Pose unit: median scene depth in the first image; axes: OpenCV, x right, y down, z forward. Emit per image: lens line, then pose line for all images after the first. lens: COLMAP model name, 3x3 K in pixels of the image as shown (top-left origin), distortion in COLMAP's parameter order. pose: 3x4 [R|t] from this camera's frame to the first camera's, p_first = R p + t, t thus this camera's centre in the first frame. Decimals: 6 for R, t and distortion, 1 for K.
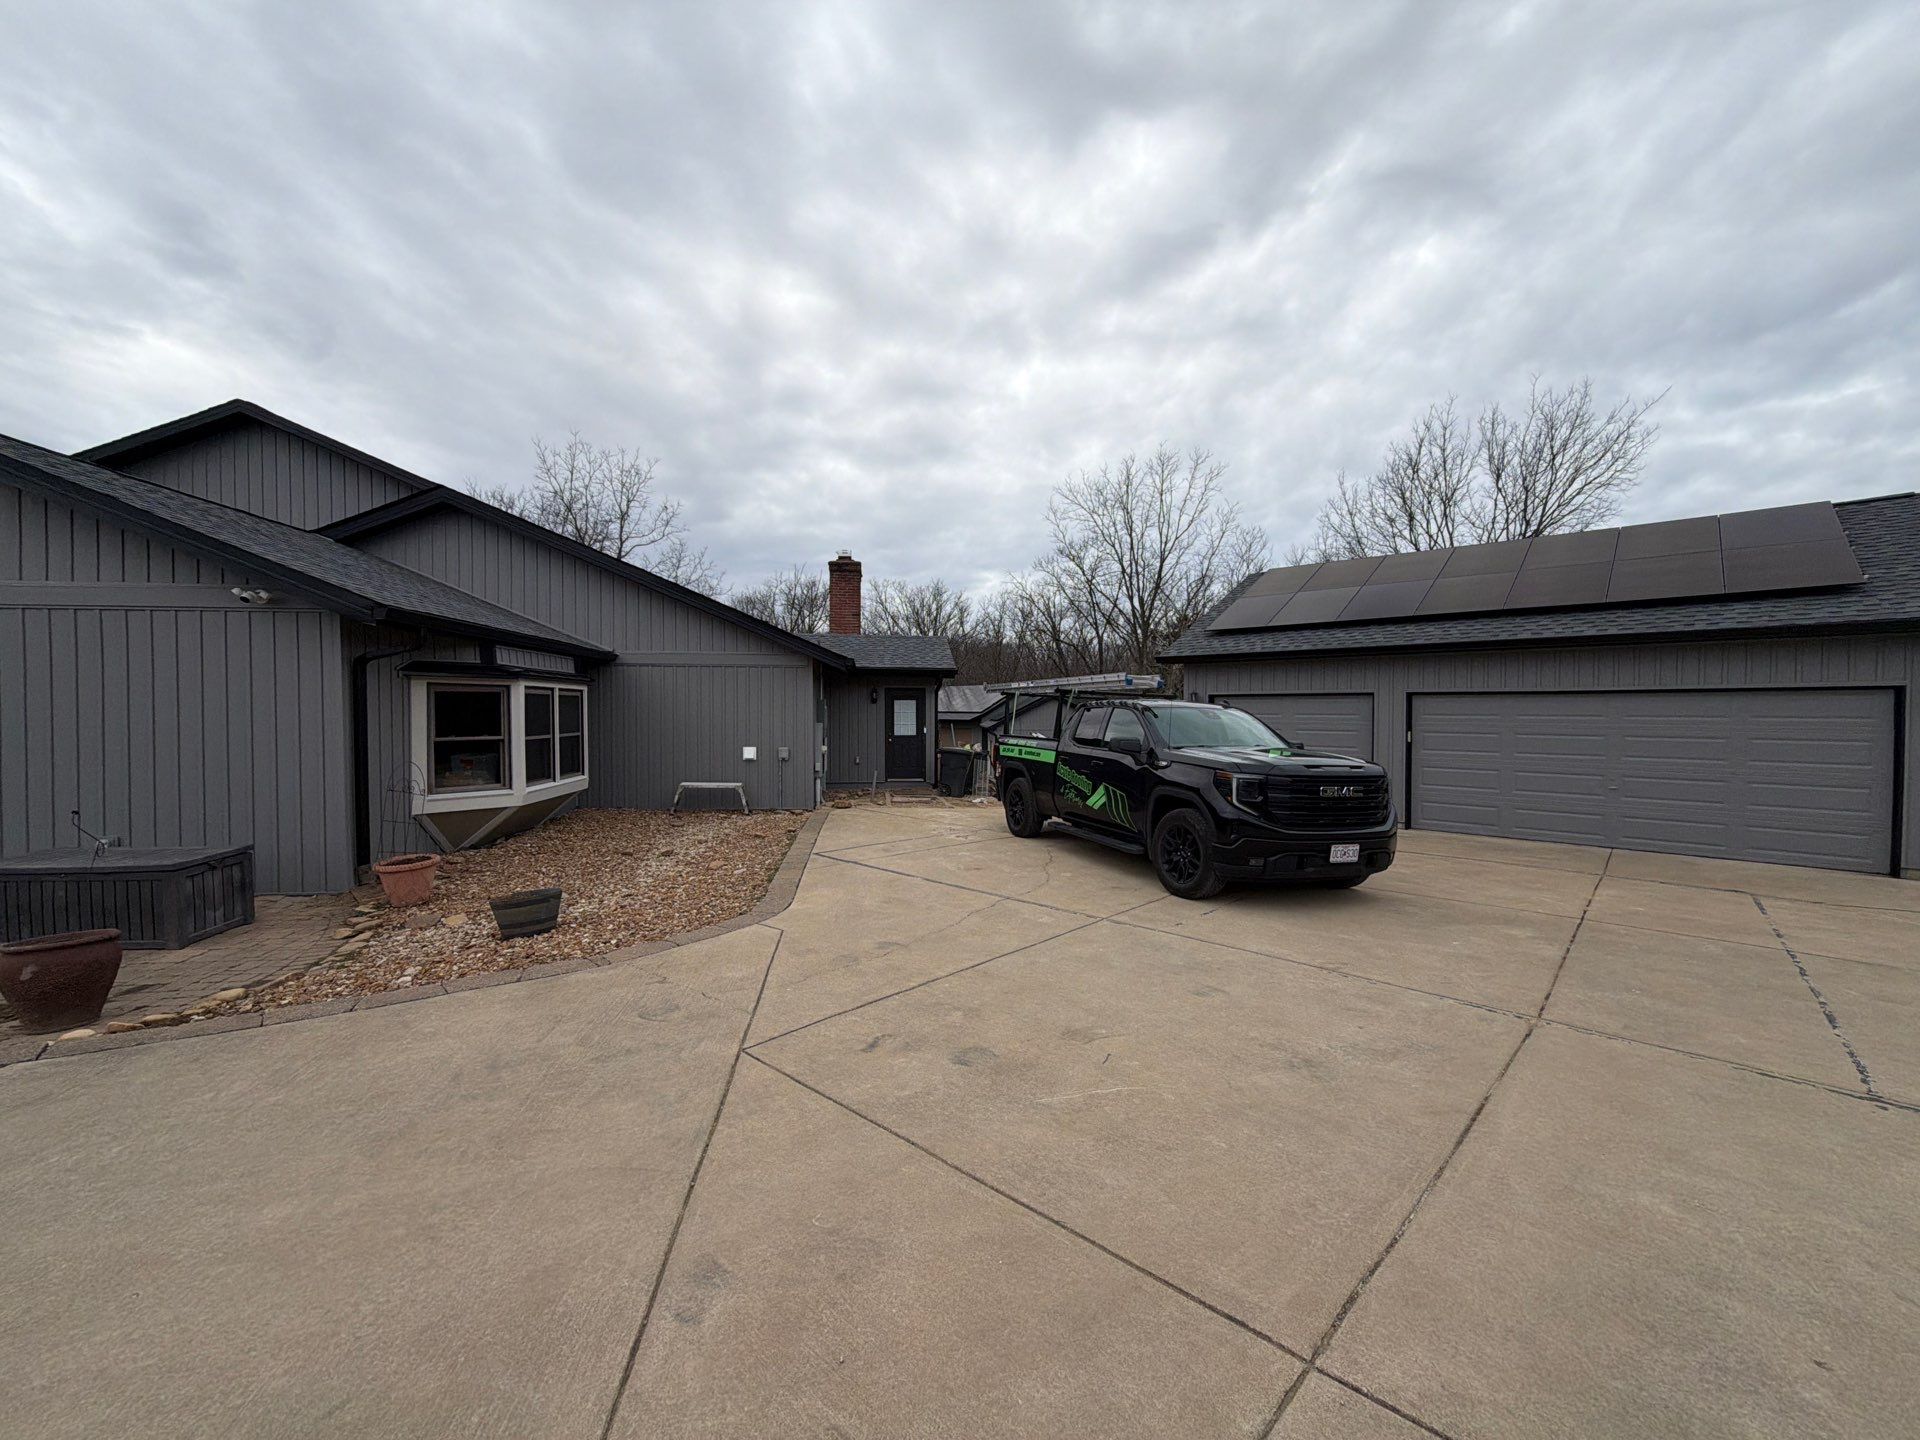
lens RADIAL K [[762.4, 0, 957.1], [0, 762.4, 699.8], [0, 0, 1]] dist [-0.001823, 0.000875]
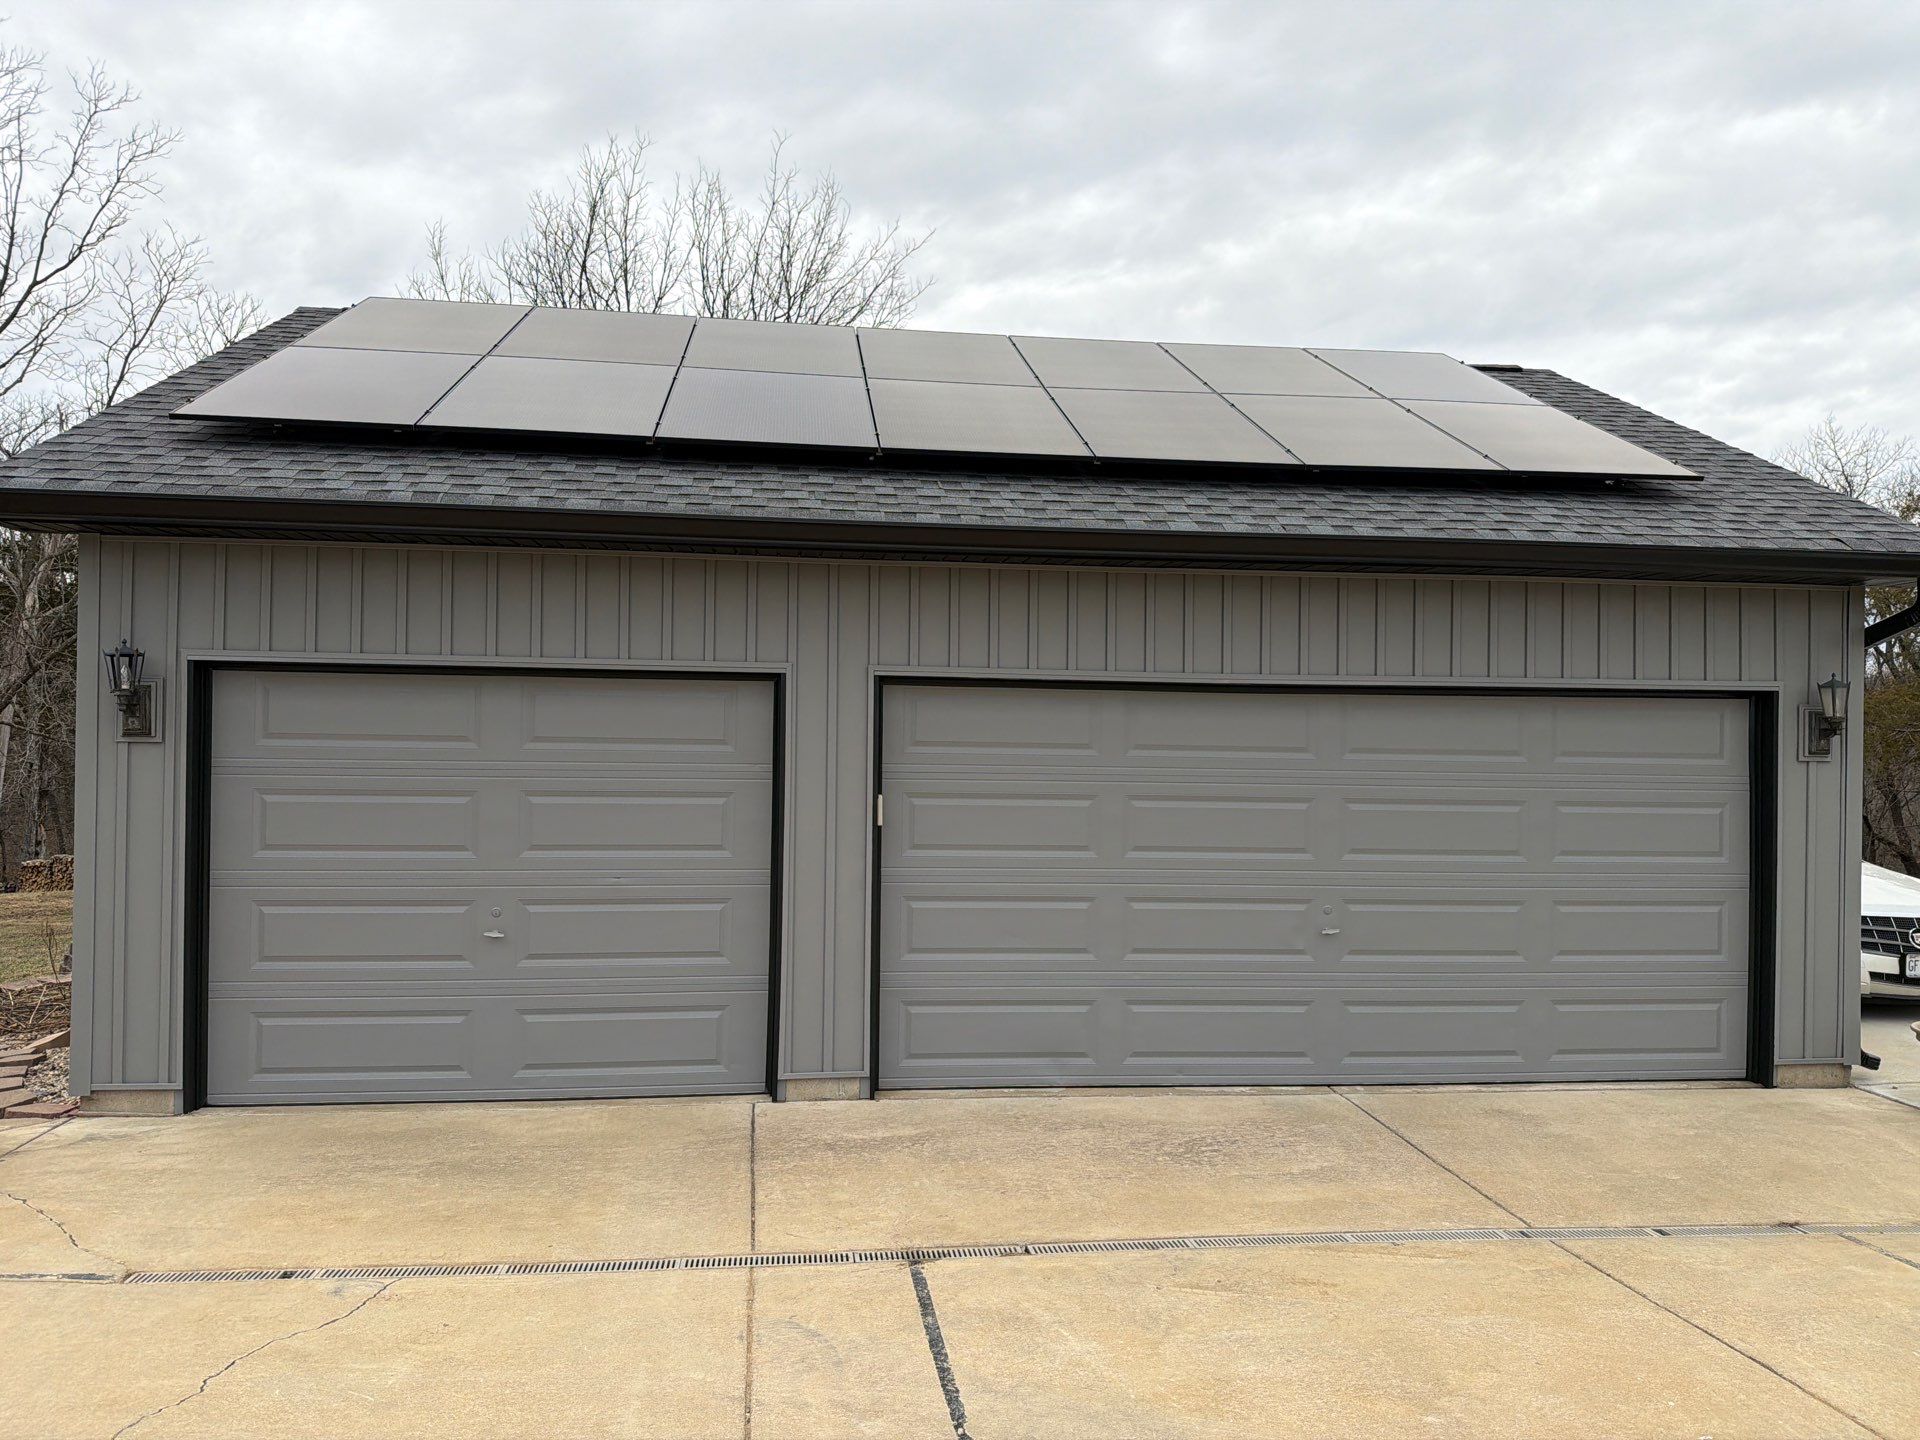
lens RADIAL K [[1353.3, 0, 963.8], [0, 1353.3, 733.1], [0, 0, 1]] dist [0.038590, -0.039252]
pose [[0.634225, 0.008042, 0.773107, 0.146647], [-0.022466, 0.999715, 0.008030, 0.008232], [-0.772822, -0.022461, 0.634225, 0.522539]]
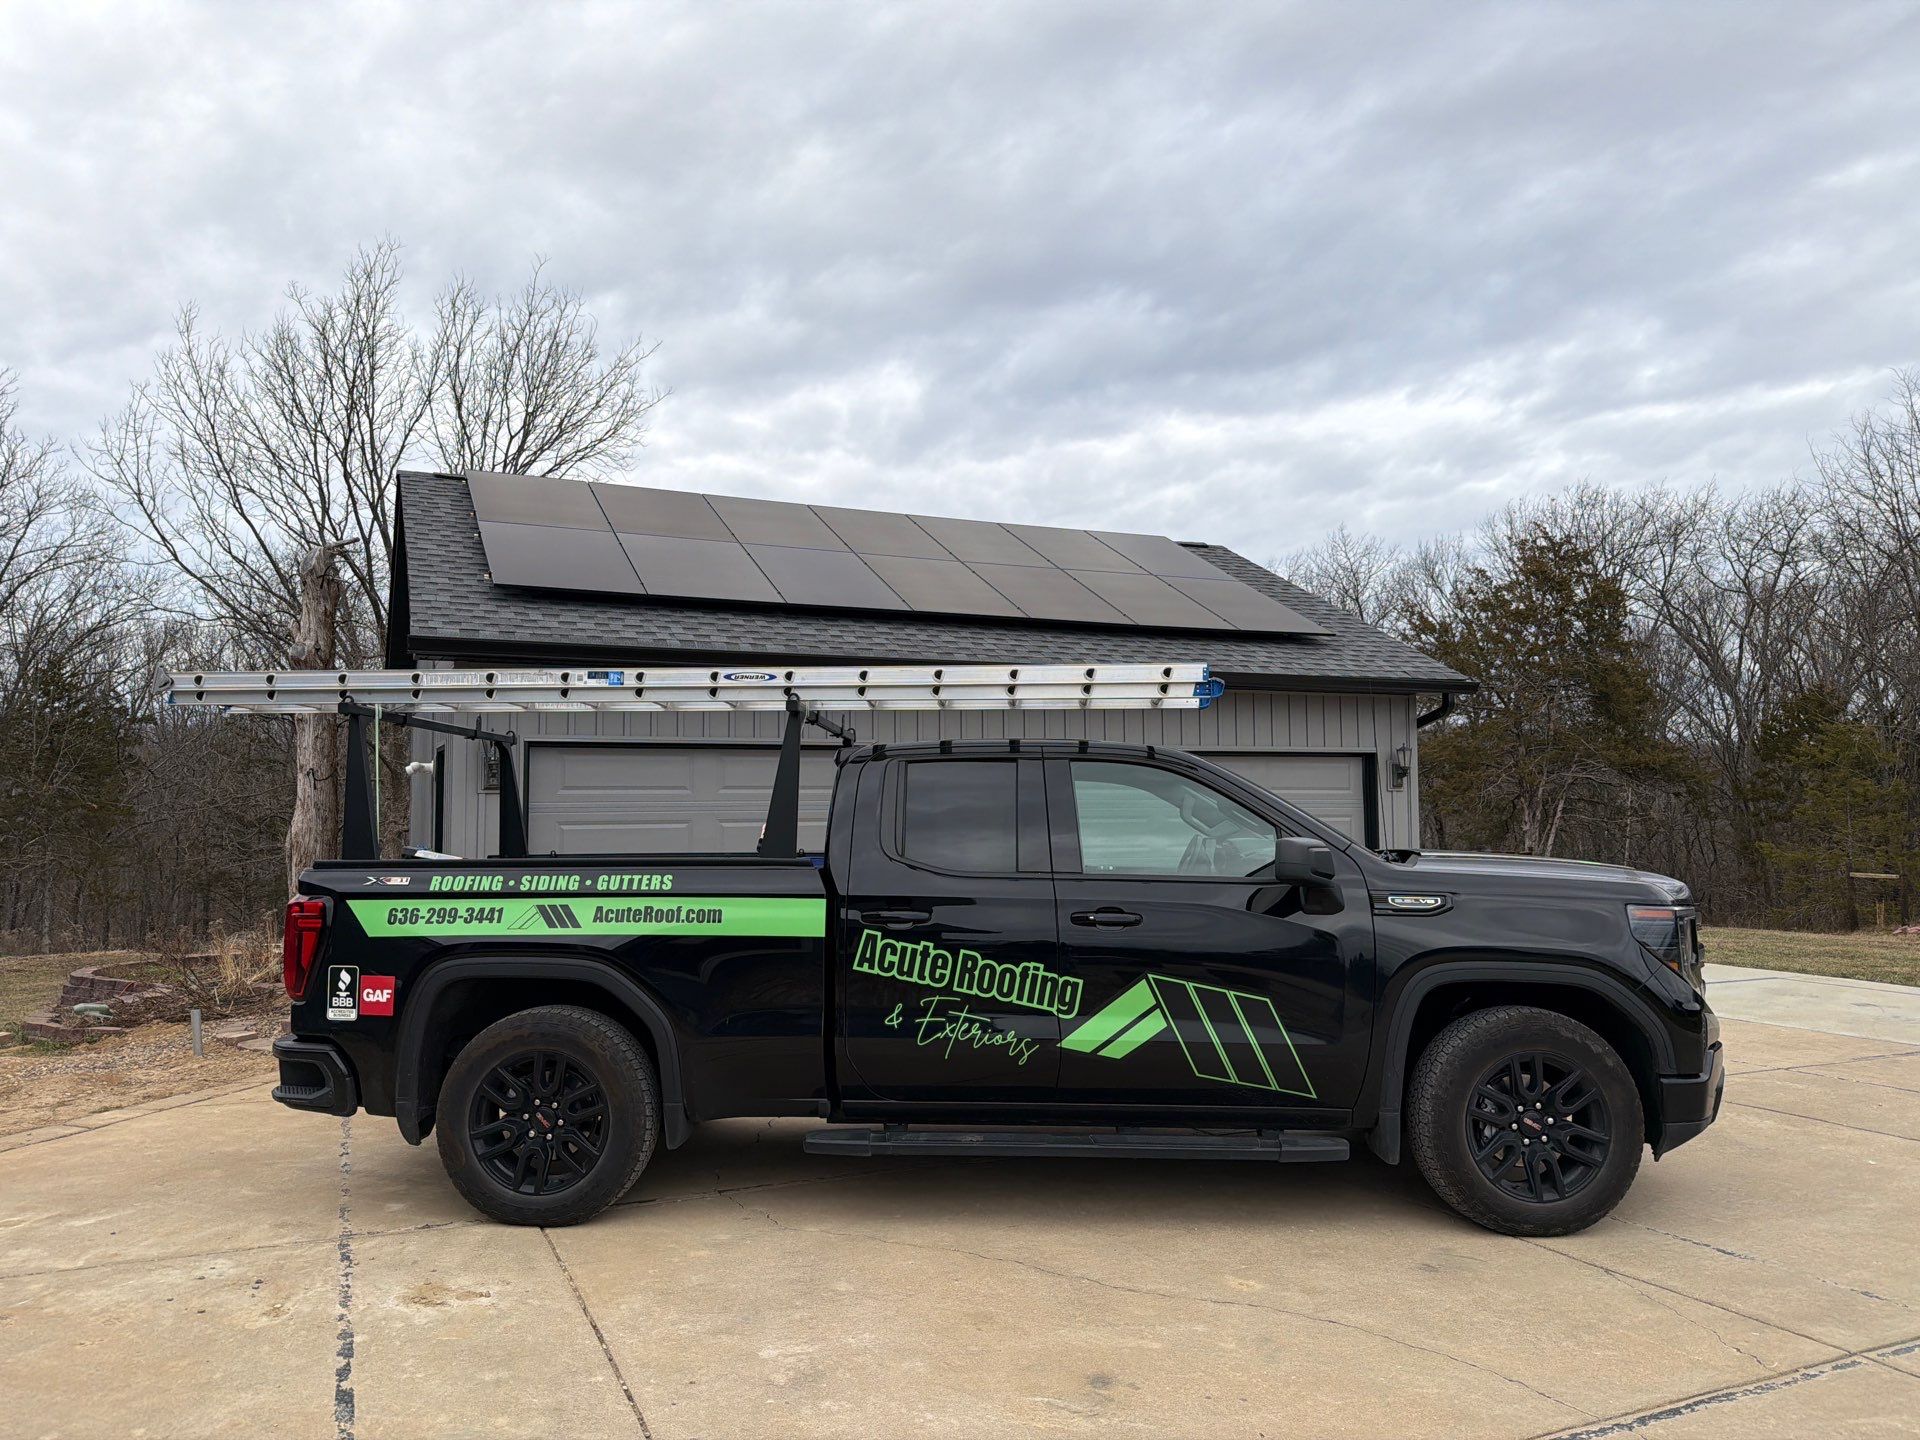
lens RADIAL K [[1353.3, 0, 957.4], [0, 1353.3, 739.8], [0, 0, 1]] dist [0.038590, -0.039252]
pose [[0.384097, 0.034472, 0.922649, -0.247972], [-0.008366, 0.999392, -0.033857, 0.015084], [-0.923255, 0.005286, 0.384151, 0.518299]]
